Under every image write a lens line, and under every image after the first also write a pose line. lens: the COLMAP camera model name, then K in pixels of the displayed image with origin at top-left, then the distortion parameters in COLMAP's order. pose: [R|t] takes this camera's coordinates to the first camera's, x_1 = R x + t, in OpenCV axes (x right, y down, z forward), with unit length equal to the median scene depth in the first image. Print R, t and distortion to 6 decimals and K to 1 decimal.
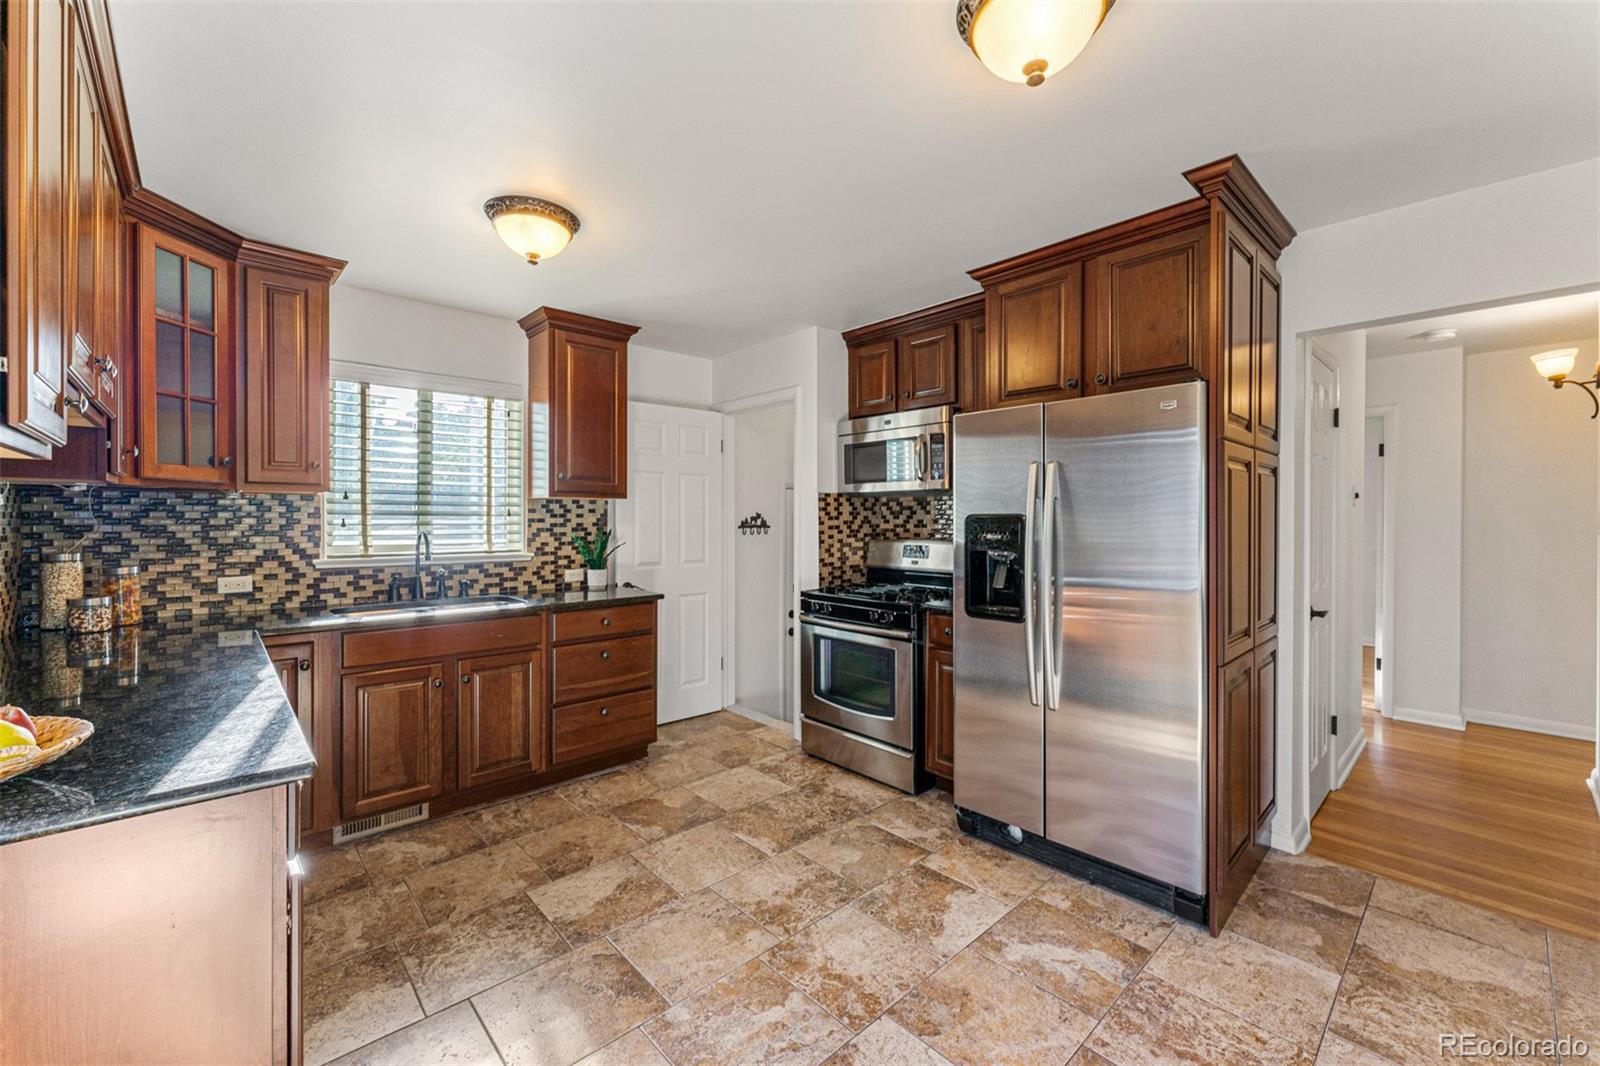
lens RADIAL K [[645.6, 0, 788.9], [0, 645.6, 523.7], [0, 0, 1]] dist [0.002568, 0.000226]
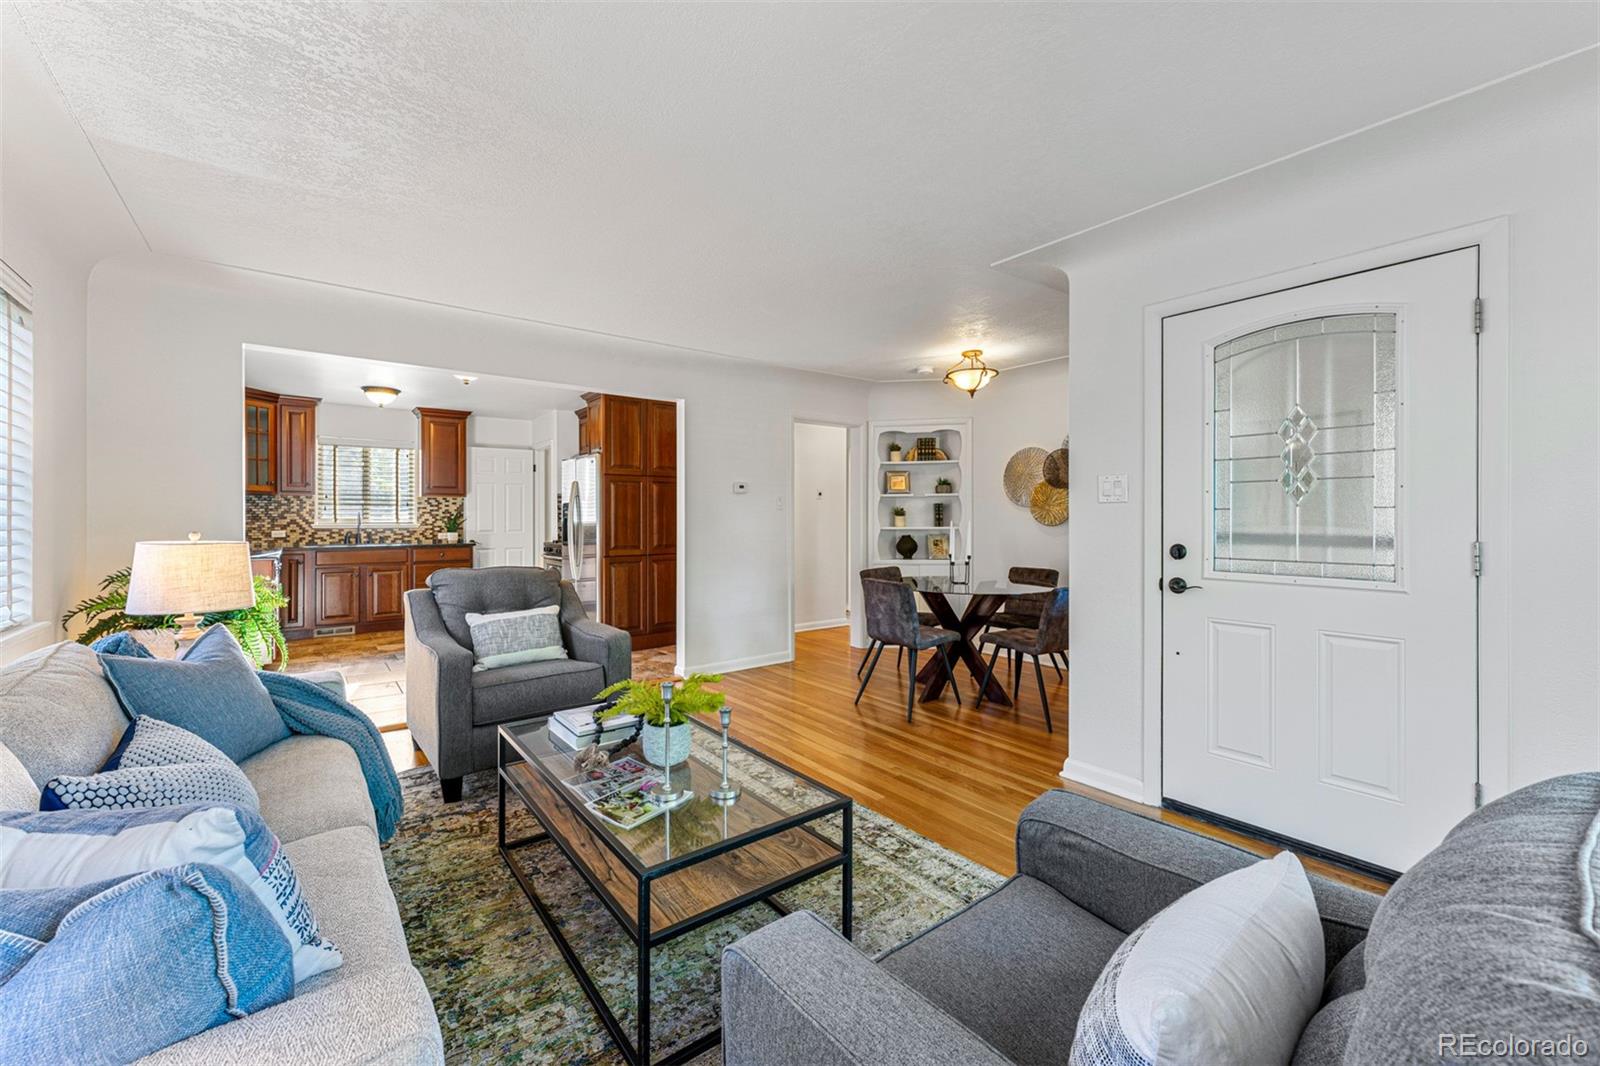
lens RADIAL K [[645.6, 0, 789.7], [0, 645.6, 517.7], [0, 0, 1]] dist [0.002568, 0.000226]
pose [[0.996381, -0.000645, -0.084992, 1.171779], [0.000174, 0.999985, -0.005554, 0.046386], [0.084994, 0.005519, 0.996366, -1.163603]]
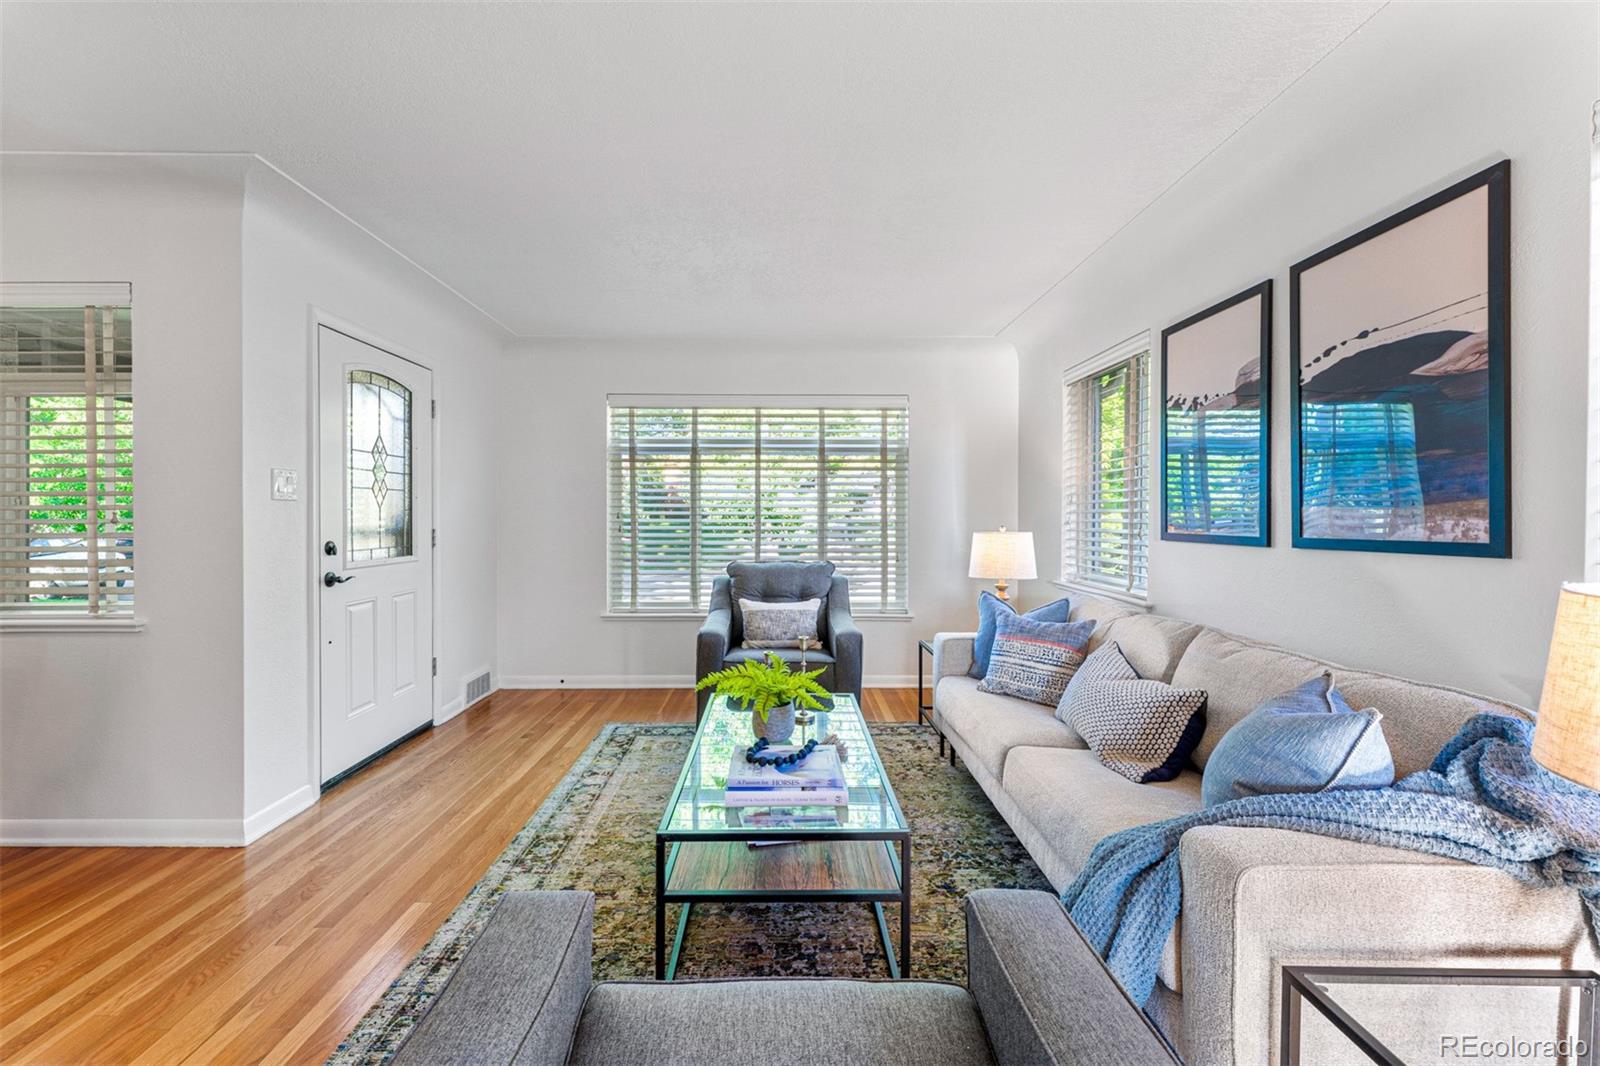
lens RADIAL K [[645.6, 0, 781.4], [0, 645.6, 525.2], [0, 0, 1]] dist [0.002568, 0.000226]
pose [[-0.736490, -0.012299, 0.676336, 0.467764], [0.001511, 0.999802, 0.019827, 0.035686], [-0.676446, 0.015624, -0.736326, 0.057852]]
